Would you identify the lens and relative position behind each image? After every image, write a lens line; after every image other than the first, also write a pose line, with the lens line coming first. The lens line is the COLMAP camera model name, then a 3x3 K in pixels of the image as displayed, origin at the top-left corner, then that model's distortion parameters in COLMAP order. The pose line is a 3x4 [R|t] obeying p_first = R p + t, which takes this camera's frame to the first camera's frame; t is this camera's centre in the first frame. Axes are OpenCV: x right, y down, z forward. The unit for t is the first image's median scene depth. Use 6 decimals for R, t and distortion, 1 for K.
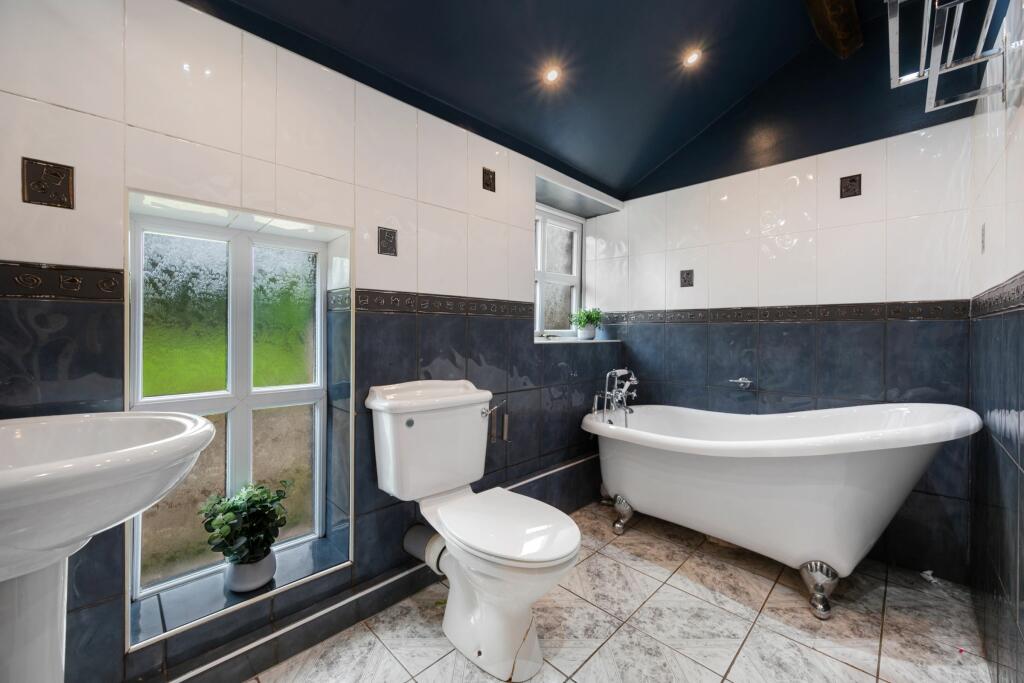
lens RADIAL K [[398.7, 0, 512.0], [0, 398.7, 341.5], [0, 0, 1]] dist [-0.001102, -0.000112]
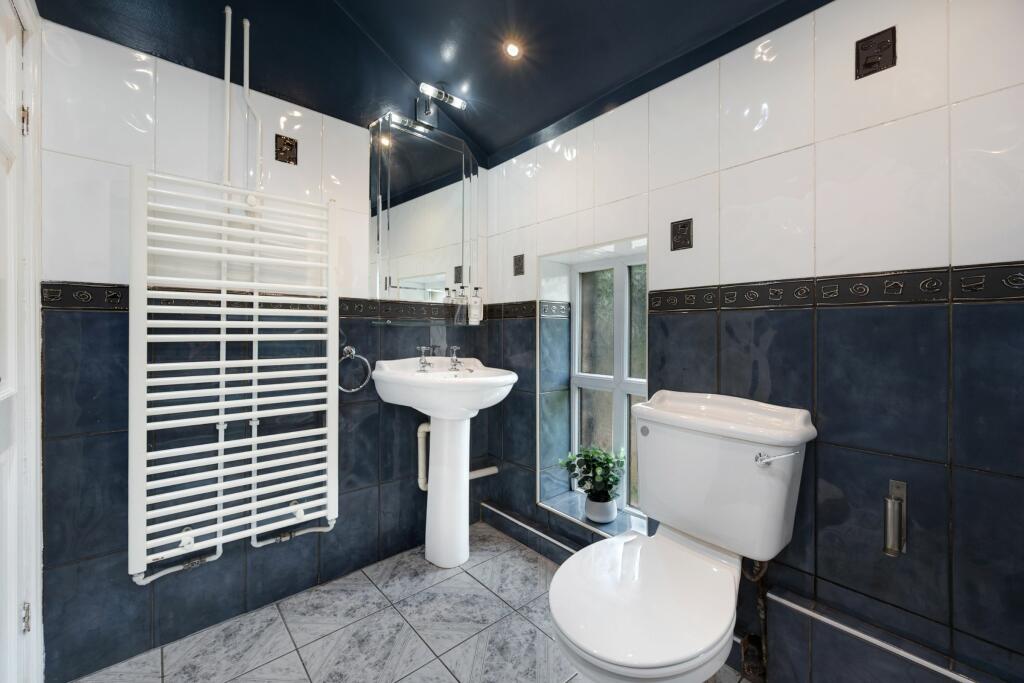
lens RADIAL K [[415.2, 0, 505.2], [0, 415.2, 335.2], [0, 0, 1]] dist [0.025616, -0.000108]
pose [[-0.085798, 0.008020, -0.996280, 0.681219], [-0.029497, 0.999509, 0.010586, -0.018555], [0.995876, 0.030296, -0.085519, 0.684300]]
